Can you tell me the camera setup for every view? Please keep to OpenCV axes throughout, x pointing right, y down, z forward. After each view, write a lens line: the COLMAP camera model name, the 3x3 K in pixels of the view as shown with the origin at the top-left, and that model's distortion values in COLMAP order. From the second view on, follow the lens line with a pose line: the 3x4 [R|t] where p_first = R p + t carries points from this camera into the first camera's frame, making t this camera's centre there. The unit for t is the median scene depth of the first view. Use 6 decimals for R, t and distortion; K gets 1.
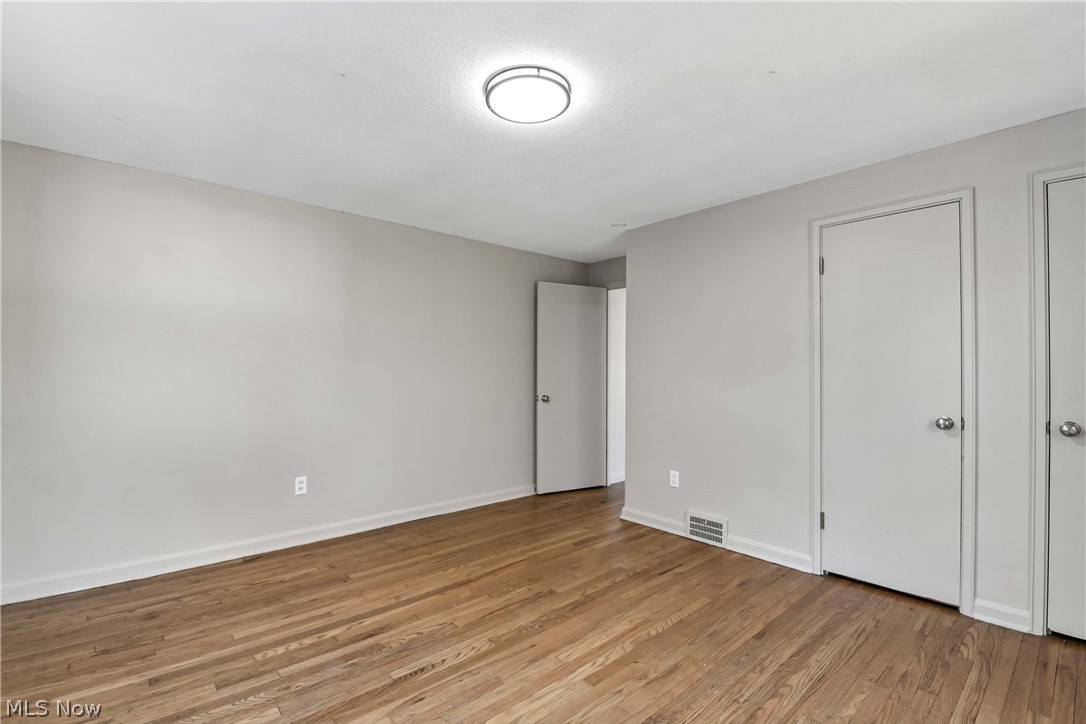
lens RADIAL K [[495.3, 0, 543.0], [0, 495.3, 362.0], [0, 0, 1]] dist [-0.000990, -0.000168]
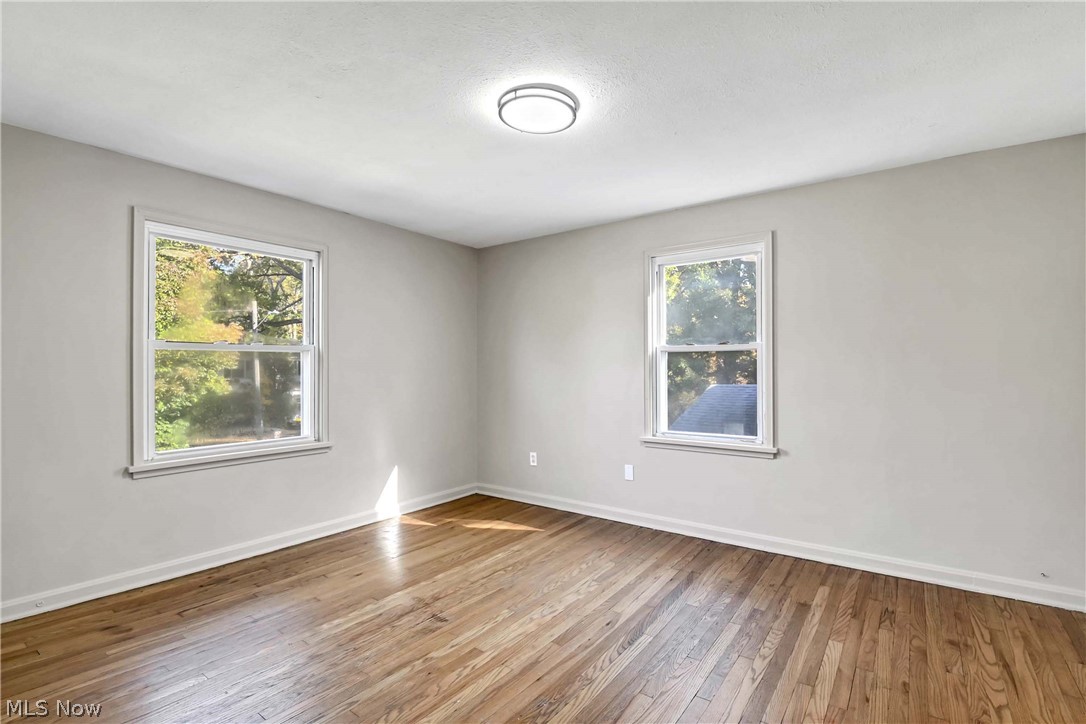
lens RADIAL K [[495.3, 0, 543.0], [0, 495.3, 362.0], [0, 0, 1]] dist [-0.000990, -0.000168]
pose [[-0.978469, -0.007417, -0.206260, 0.173844], [-0.001001, 0.999513, -0.031193, 0.025429], [0.206391, -0.030315, -0.978000, 1.997503]]
